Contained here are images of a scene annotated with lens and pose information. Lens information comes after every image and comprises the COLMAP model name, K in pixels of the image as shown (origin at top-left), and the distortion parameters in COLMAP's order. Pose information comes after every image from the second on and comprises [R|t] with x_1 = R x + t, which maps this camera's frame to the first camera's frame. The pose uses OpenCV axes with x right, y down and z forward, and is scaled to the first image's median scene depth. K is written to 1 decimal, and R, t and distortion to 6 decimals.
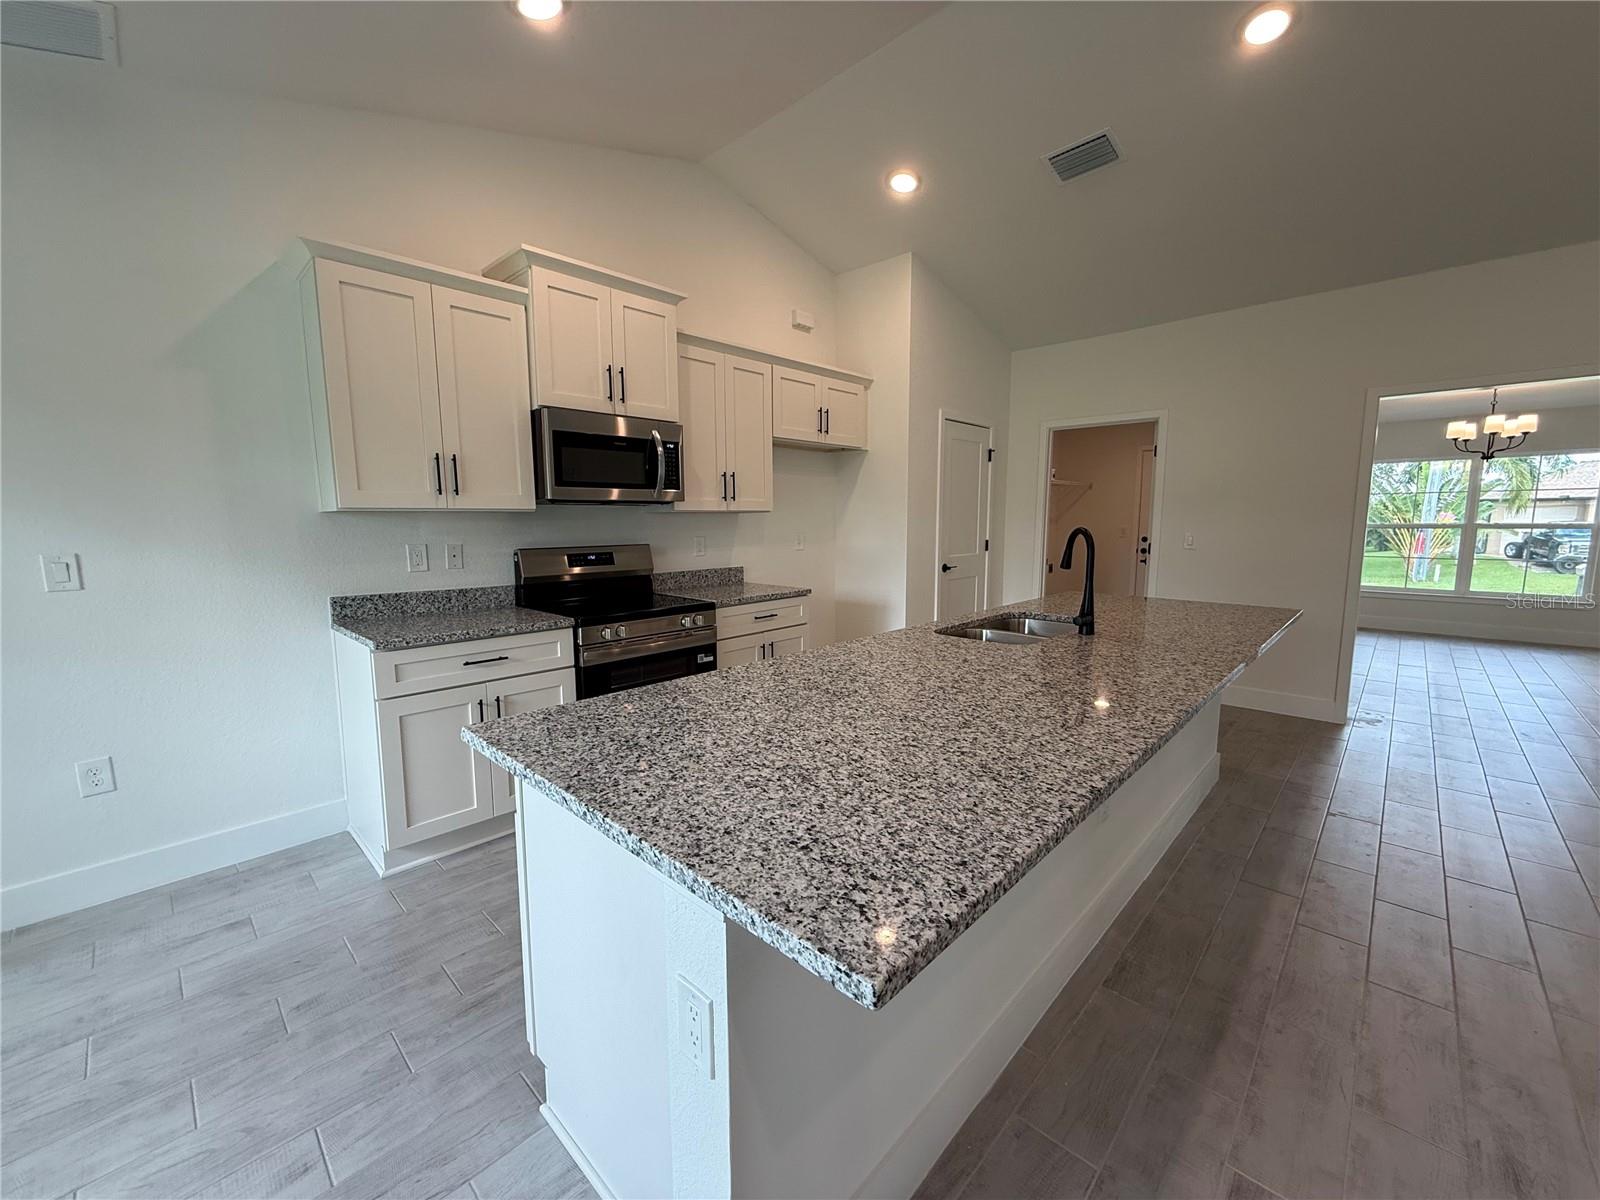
lens RADIAL K [[637.0, 0, 798.0], [0, 637.0, 596.9], [0, 0, 1]] dist [0.000139, -0.000486]
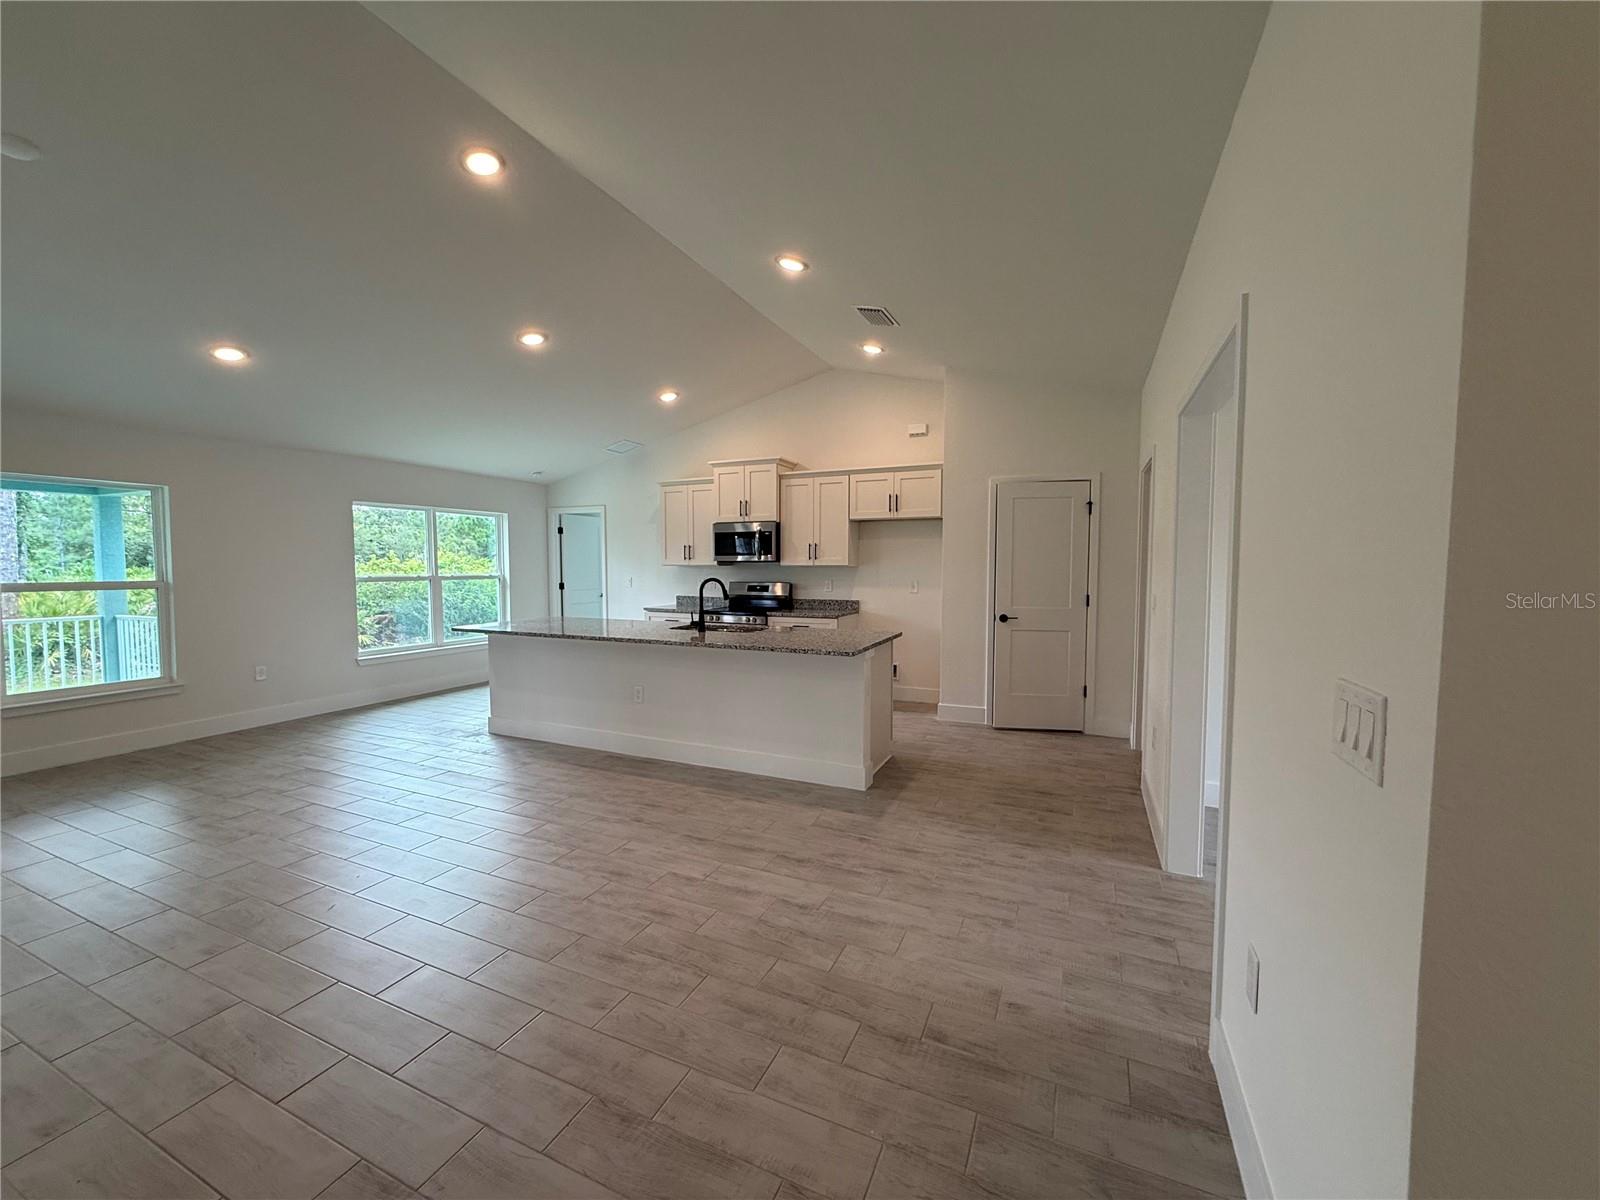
lens RADIAL K [[637.0, 0, 797.8], [0, 637.0, 596.2], [0, 0, 1]] dist [0.000139, -0.000486]
pose [[0.326404, 0.051400, -0.943832, 1.768936], [-0.117978, 0.992928, 0.013273, -0.080526], [0.937839, 0.107019, 0.330160, 0.458261]]
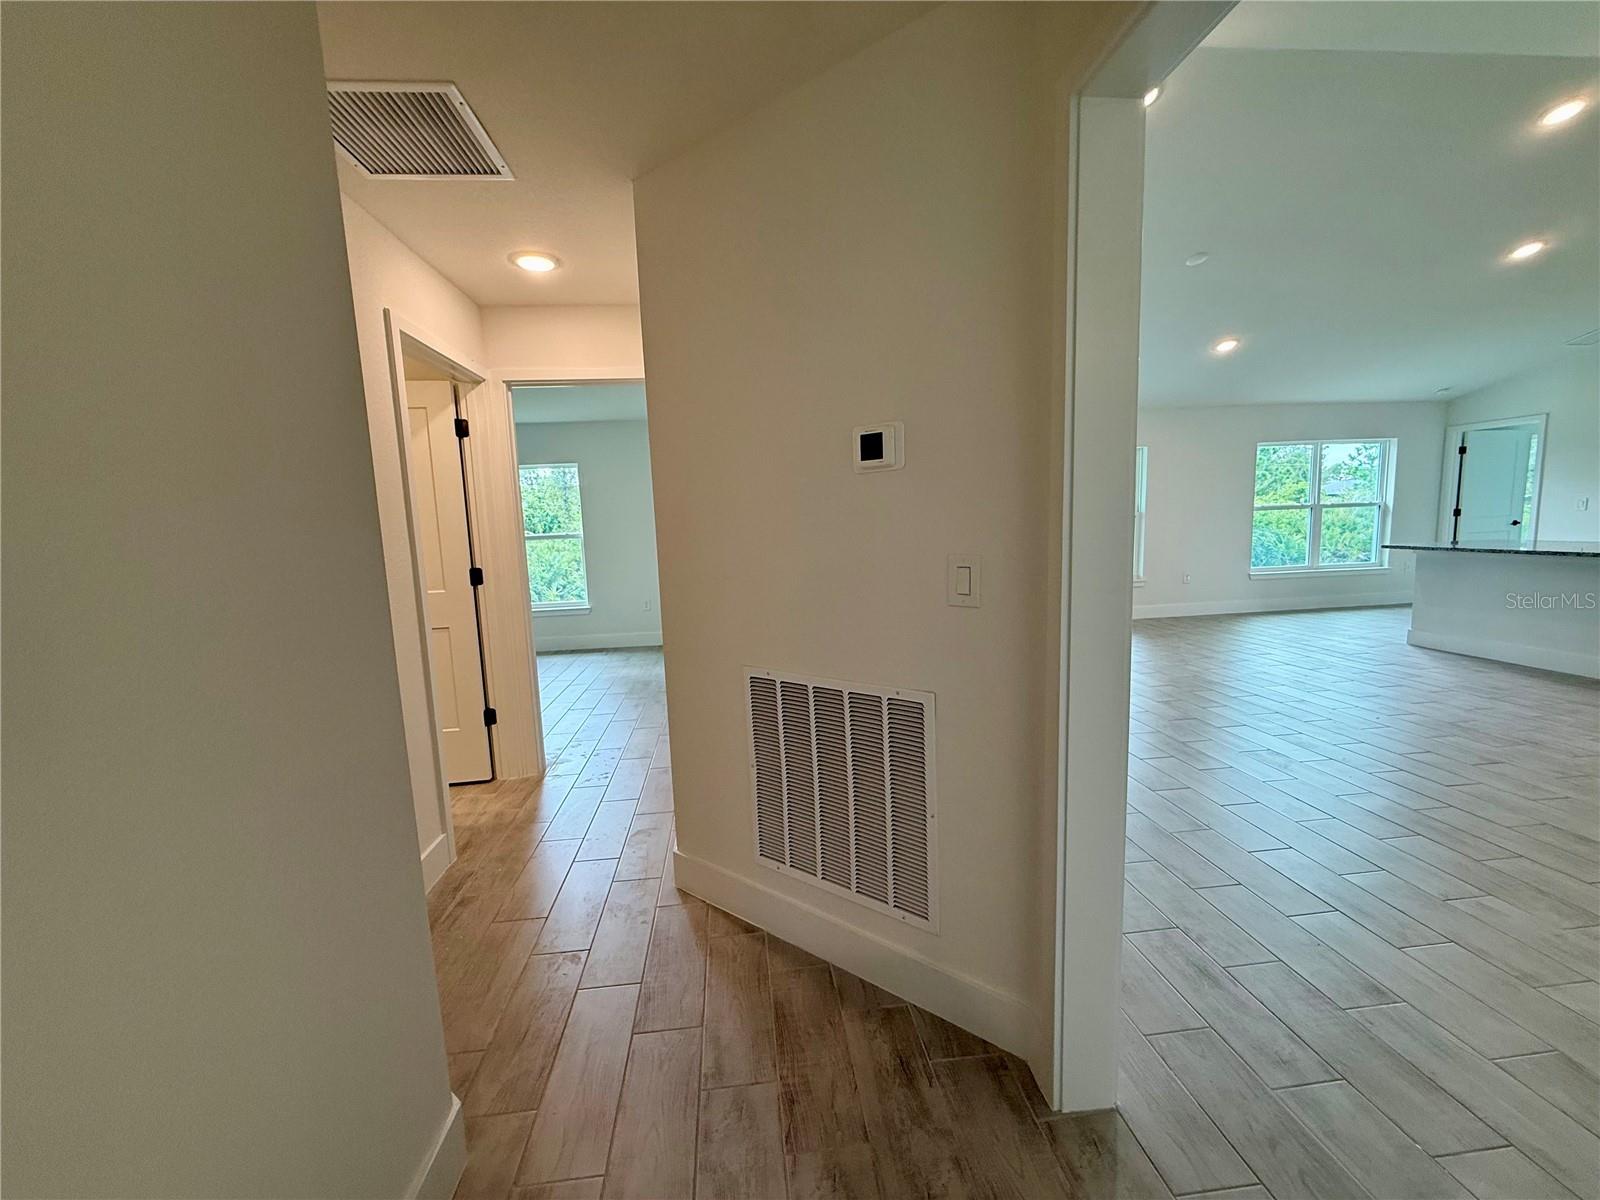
lens RADIAL K [[637.0, 0, 797.9], [0, 637.0, 597.5], [0, 0, 1]] dist [0.000139, -0.000486]
pose [[-0.652861, 0.119403, -0.748007, 2.406519], [-0.052863, 0.977908, 0.202240, -0.012537], [0.755631, 0.171576, -0.632126, 0.104855]]
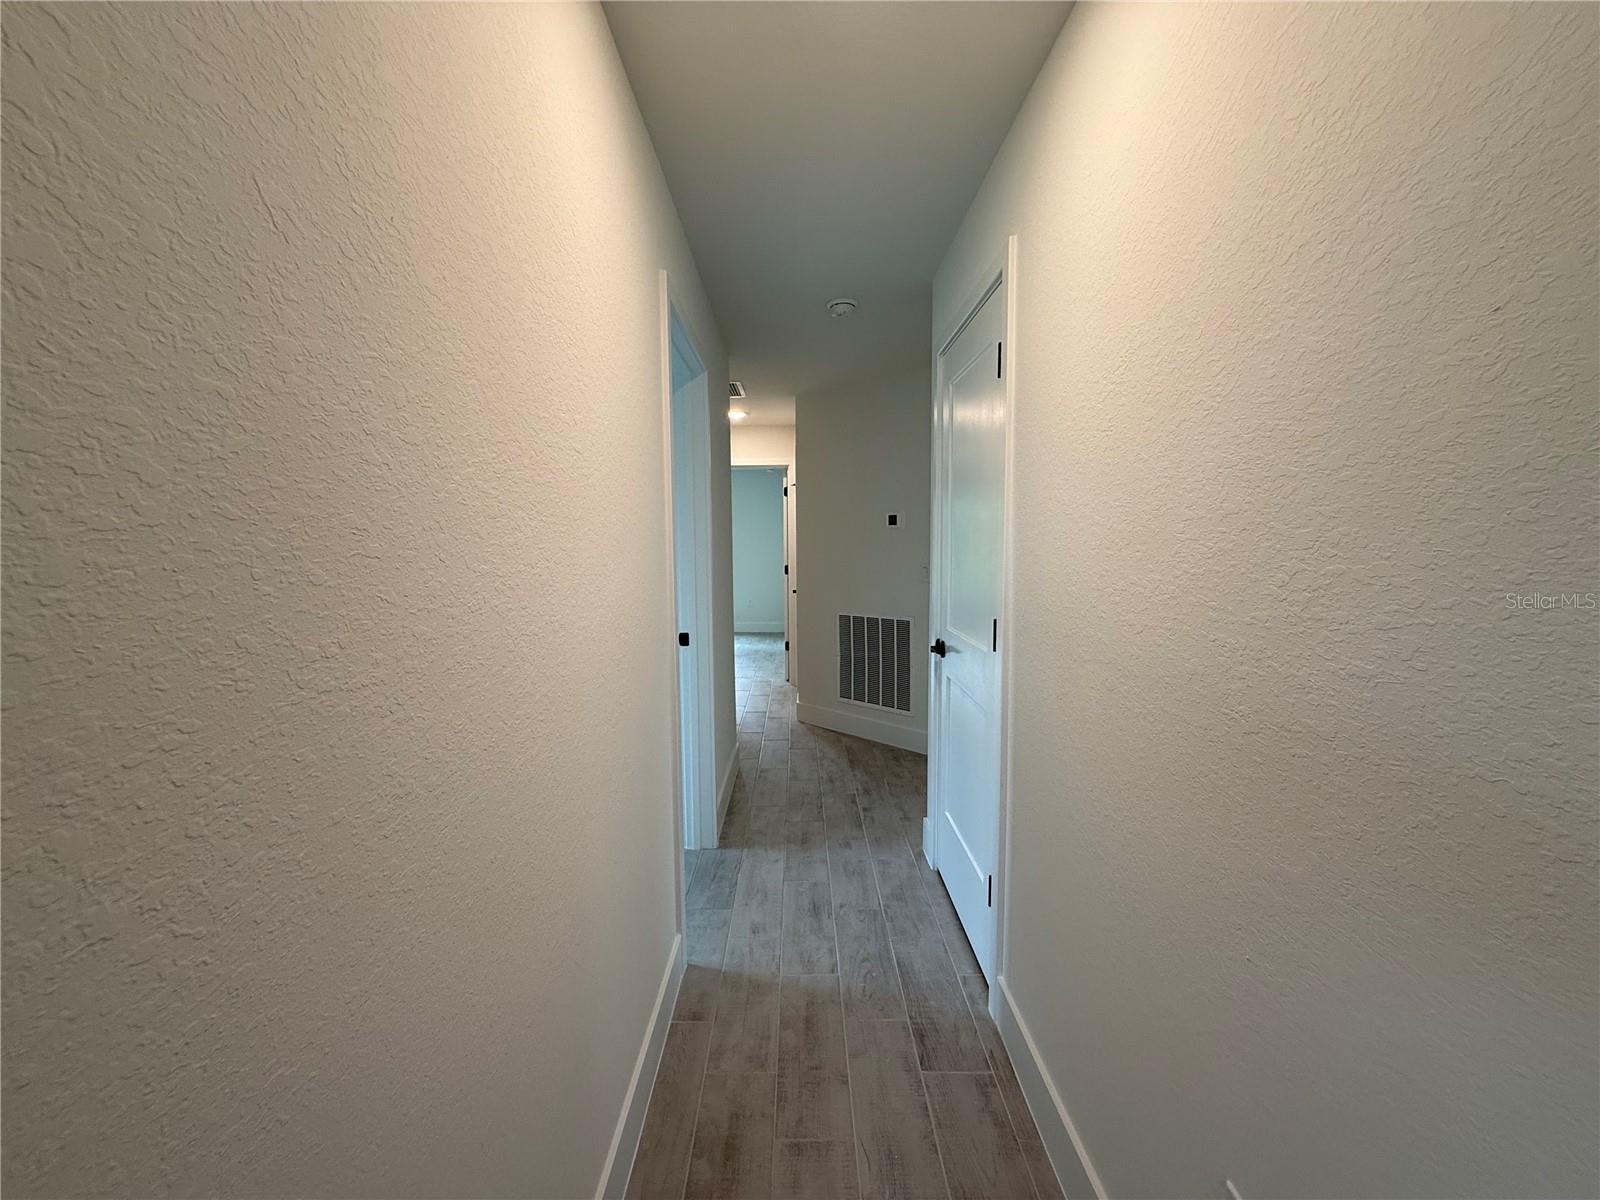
lens RADIAL K [[637.0, 0, 798.1], [0, 637.0, 599.4], [0, 0, 1]] dist [0.000139, -0.000486]
pose [[-0.726691, 0.078334, -0.682483, 2.998788], [-0.072063, 0.979304, 0.189133, -0.101350], [0.683174, 0.186623, -0.706006, 0.610565]]
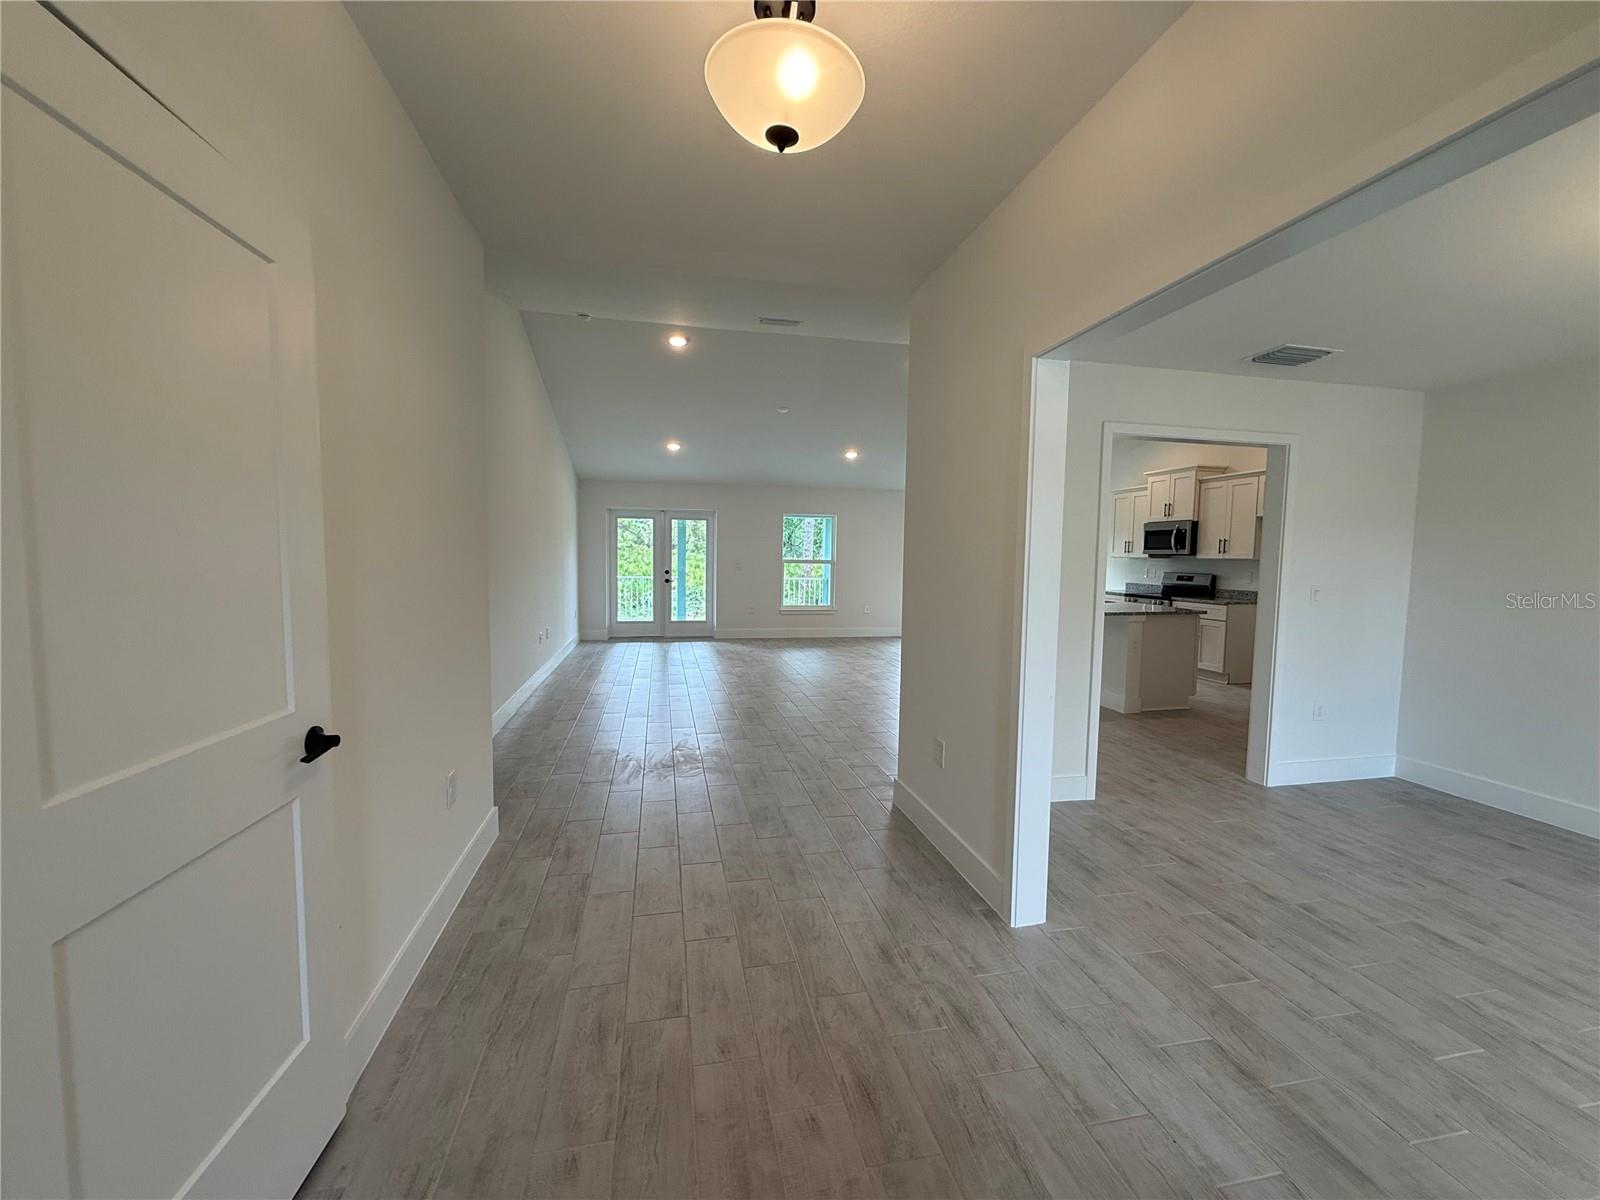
lens RADIAL K [[637.0, 0, 796.7], [0, 637.0, 603.0], [0, 0, 1]] dist [0.000139, -0.000486]
pose [[-0.563149, 0.059789, -0.824190, 2.610008], [-0.114976, 0.982009, 0.149798, -0.166725], [0.818318, 0.179121, -0.546143, 1.186430]]
